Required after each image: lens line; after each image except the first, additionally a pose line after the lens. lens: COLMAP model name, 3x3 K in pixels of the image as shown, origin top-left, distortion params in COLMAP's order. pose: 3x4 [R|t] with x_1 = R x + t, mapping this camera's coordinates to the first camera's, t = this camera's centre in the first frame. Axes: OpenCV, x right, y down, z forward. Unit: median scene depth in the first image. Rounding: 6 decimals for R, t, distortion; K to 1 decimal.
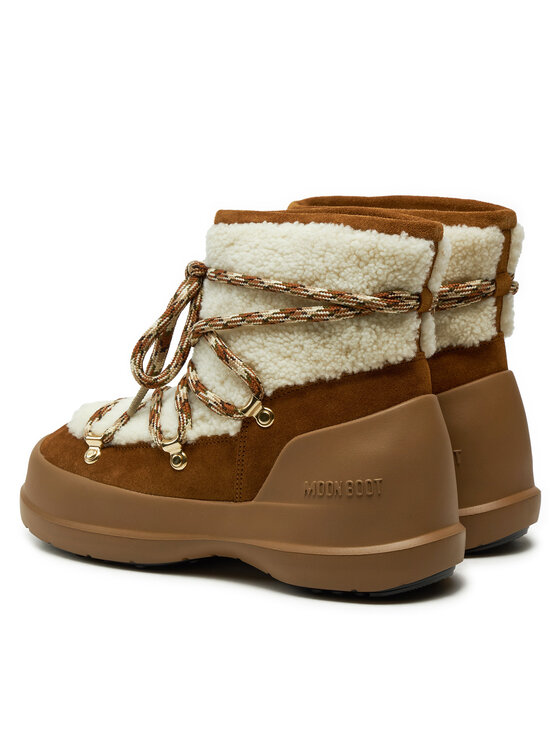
lens RADIAL K [[1841.3, 0, 280.1], [0, 1841.3, 373.9], [0, 0, 1]] dist [-0.216411, 0.000000]
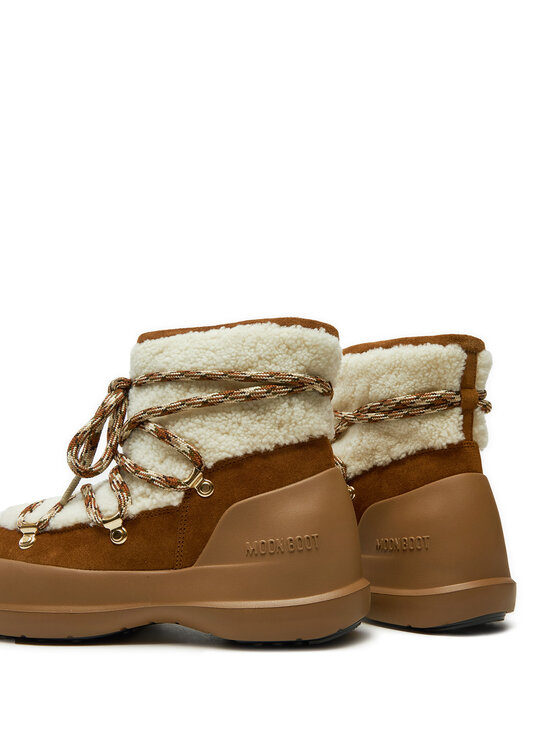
lens RADIAL K [[785.6, 0, 325.4], [0, 785.6, 401.6], [0, 0, 1]] dist [-0.010842, 0.000000]
pose [[0.934619, 0.018392, 0.355175, -0.109846], [0.061907, 0.975003, -0.213392, 0.078265], [-0.350222, 0.221428, 0.910118, 0.522414]]
